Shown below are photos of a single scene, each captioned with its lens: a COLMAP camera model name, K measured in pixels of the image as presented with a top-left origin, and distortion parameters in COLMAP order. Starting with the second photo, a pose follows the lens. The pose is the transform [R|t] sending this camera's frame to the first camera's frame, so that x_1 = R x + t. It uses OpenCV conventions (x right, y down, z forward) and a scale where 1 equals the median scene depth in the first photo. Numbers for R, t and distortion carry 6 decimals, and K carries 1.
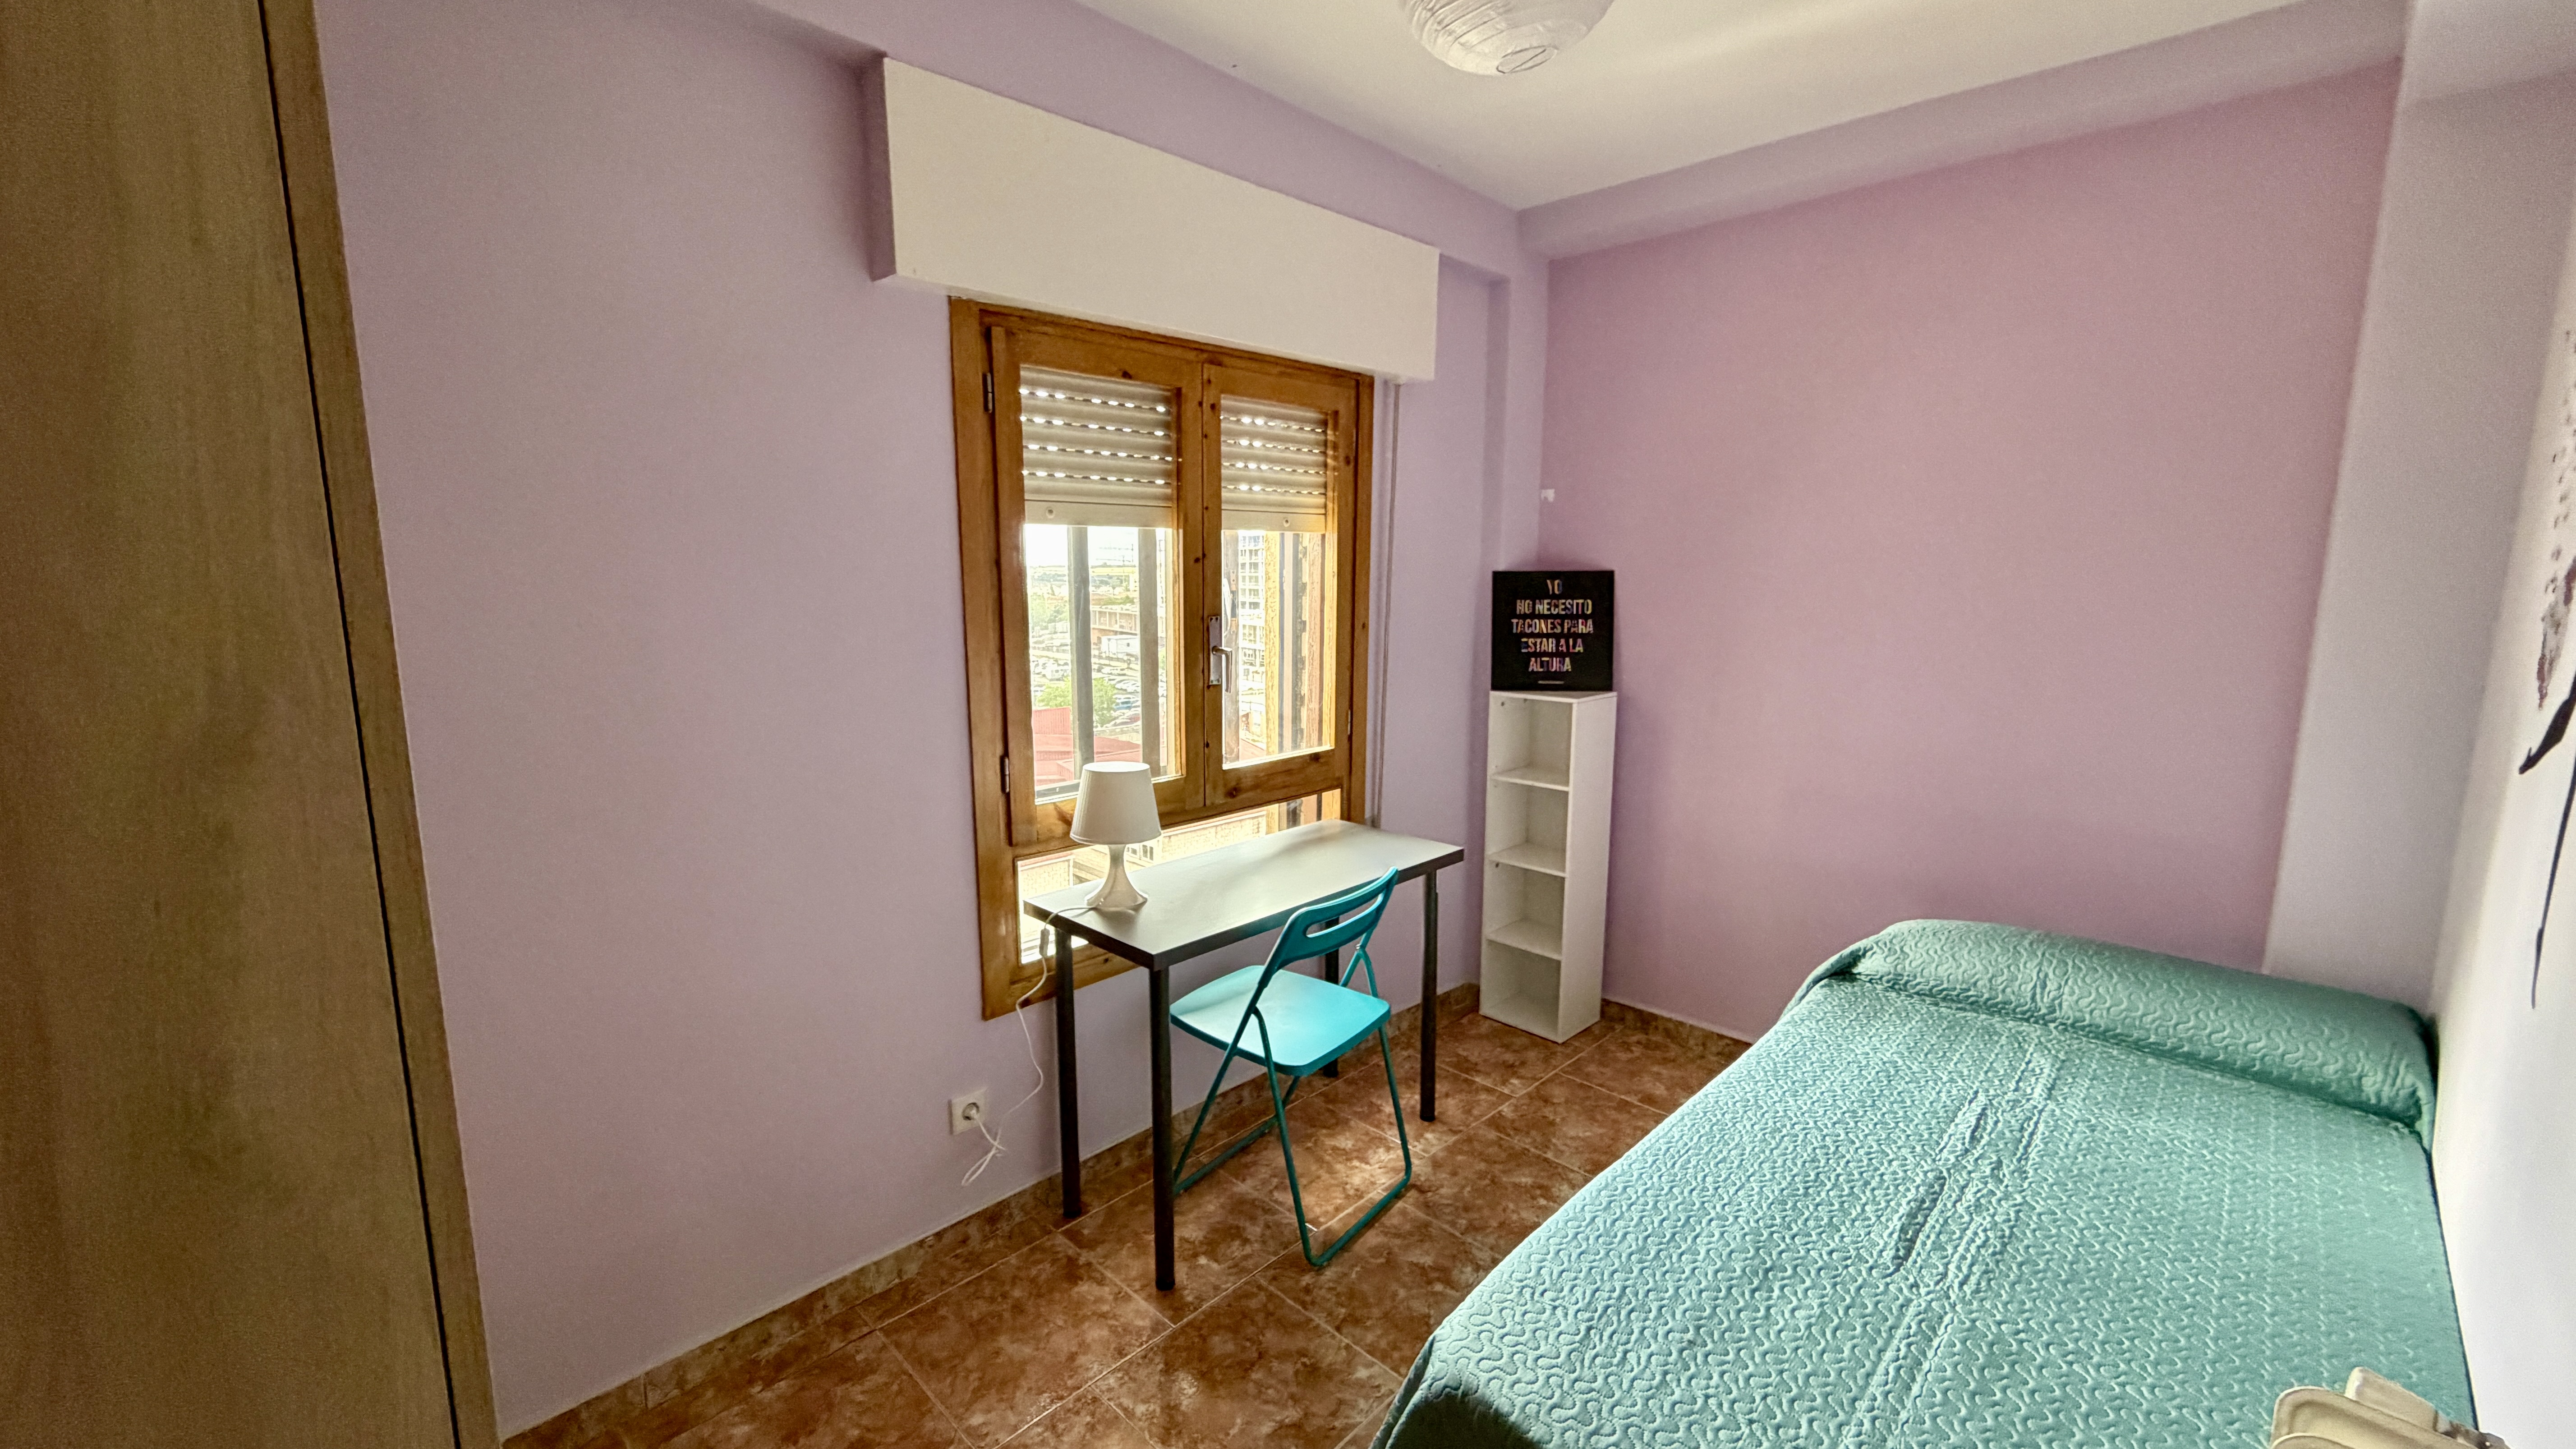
lens RADIAL K [[1028.9, 0, 1280.4], [0, 1028.9, 732.7], [0, 0, 1]] dist [0.001146, -0.000234]
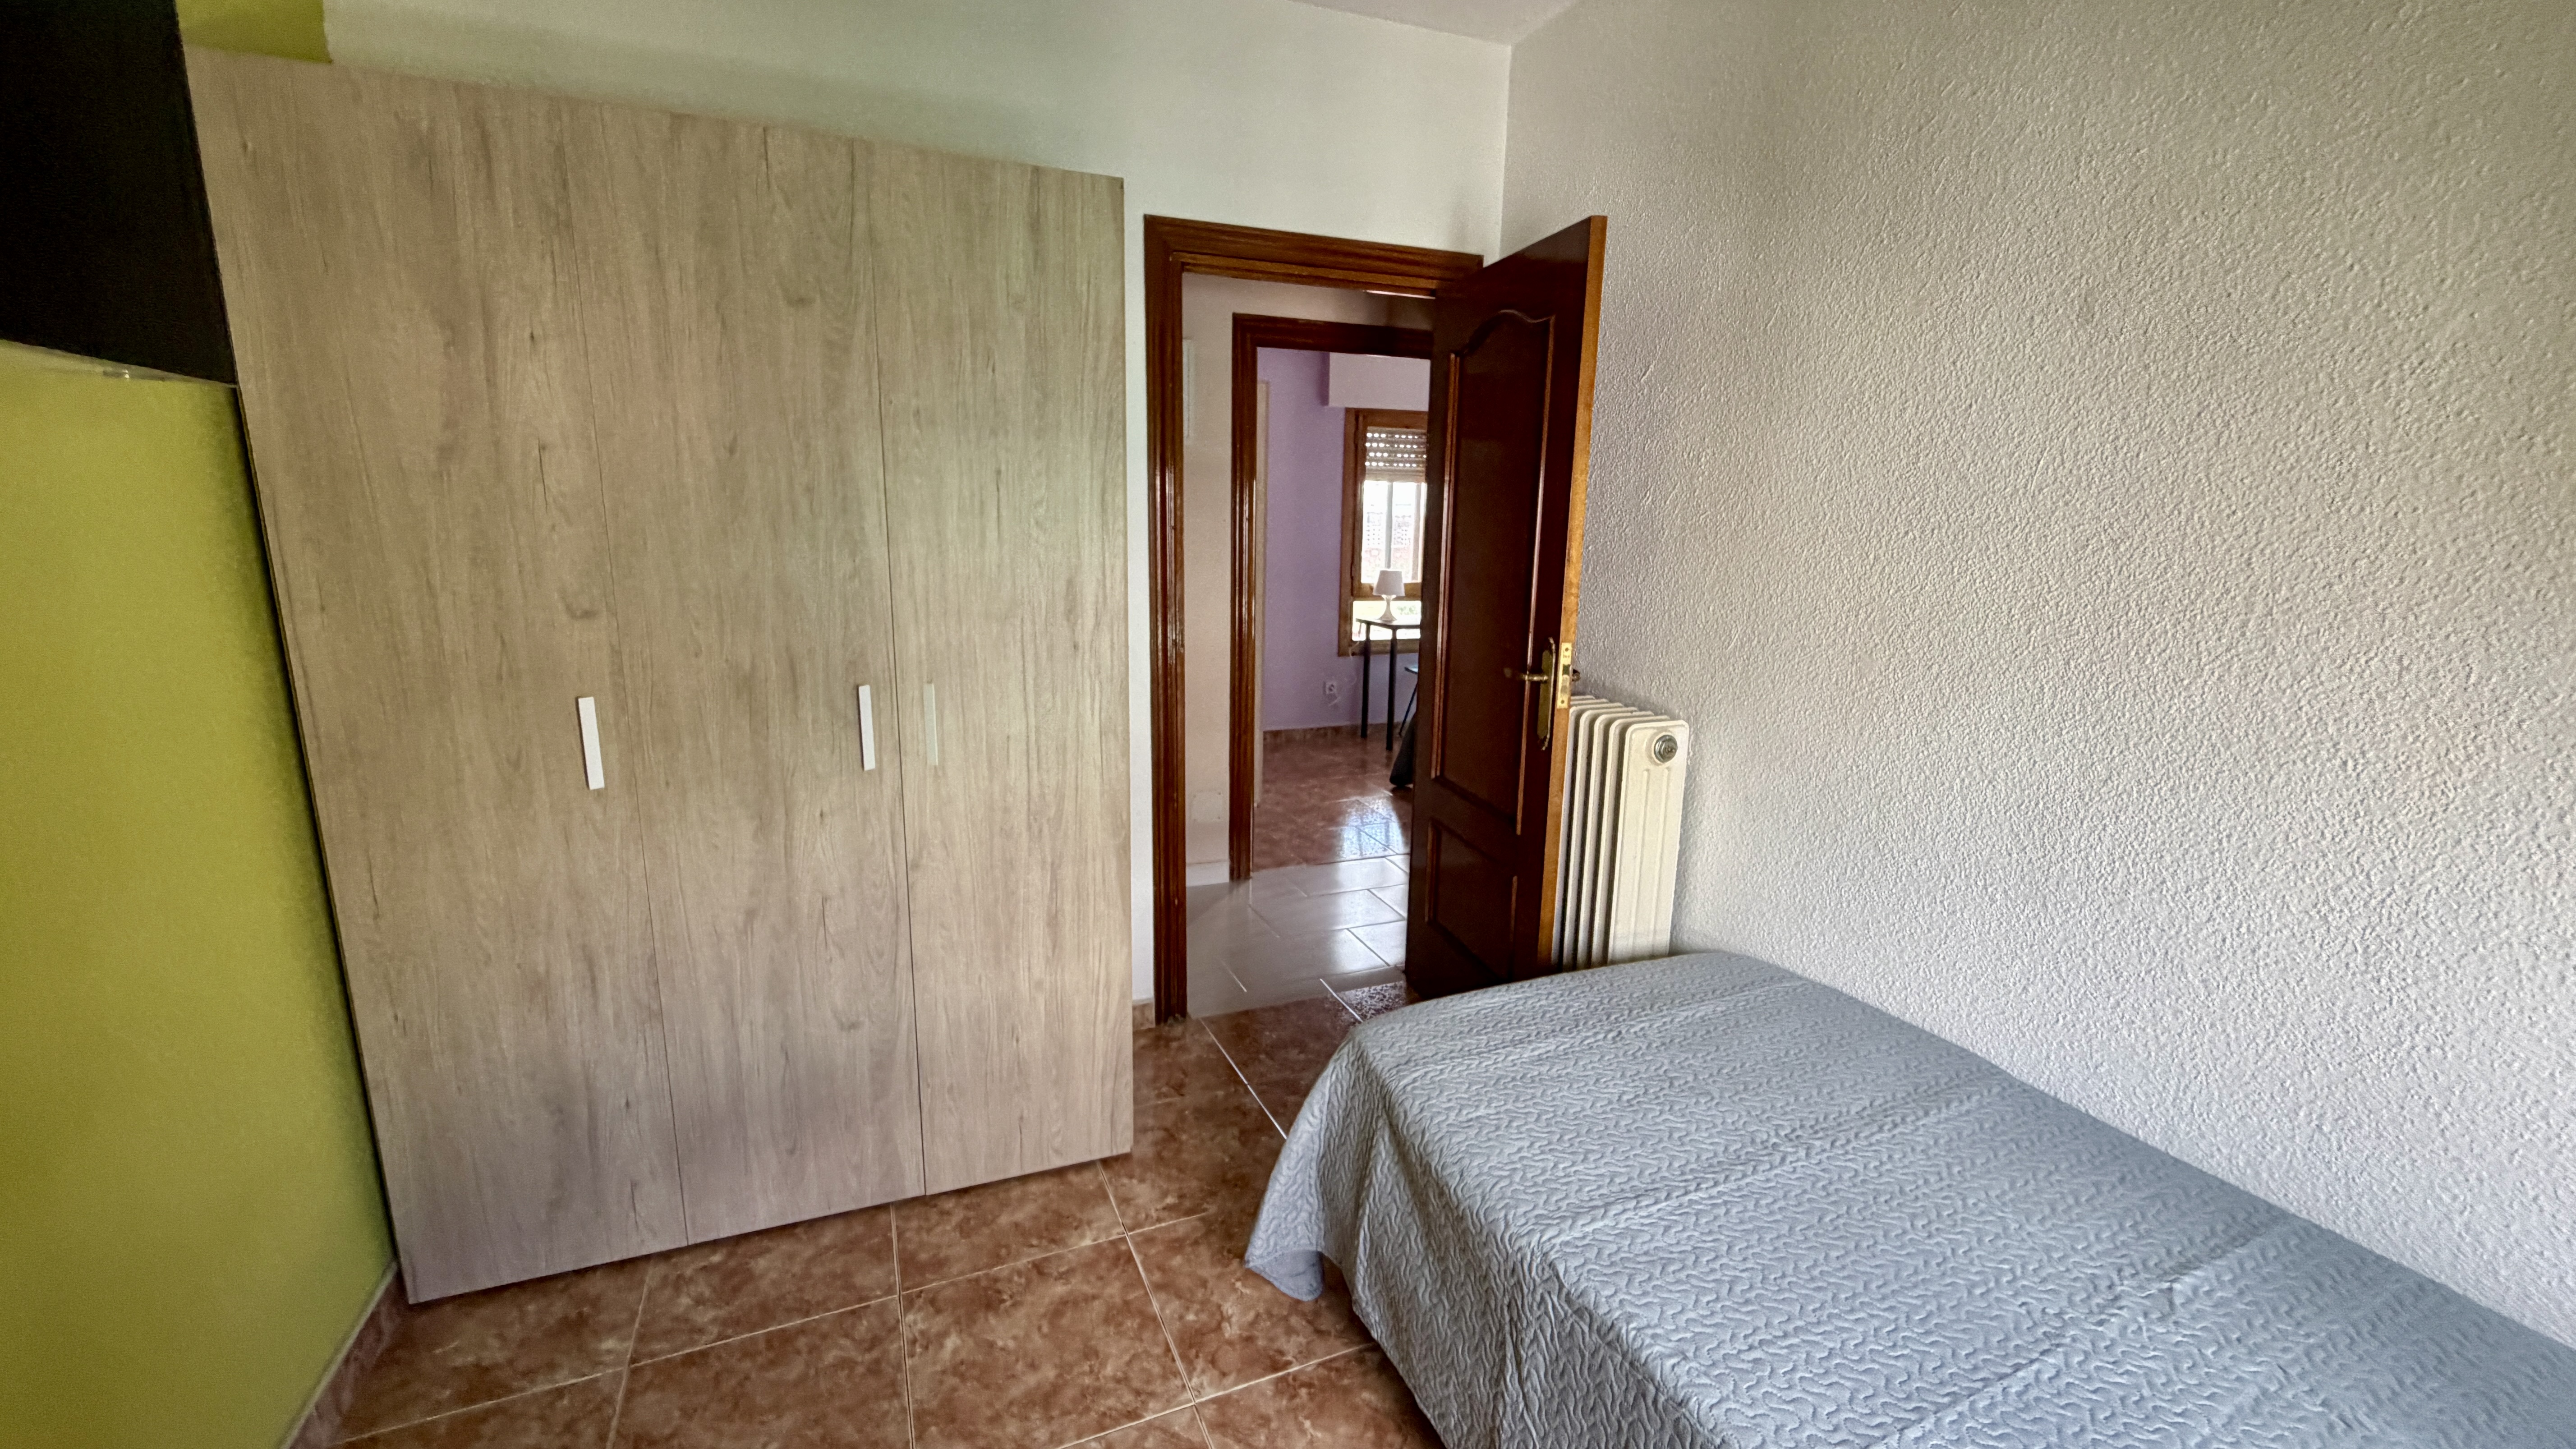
lens RADIAL K [[1028.9, 0, 1282.3], [0, 1028.9, 715.3], [0, 0, 1]] dist [0.001146, -0.000234]
pose [[0.946035, 0.081822, -0.313564, 0.455959], [-0.067573, 0.996138, 0.056063, 0.274382], [0.316940, -0.031849, 0.947911, -1.699099]]
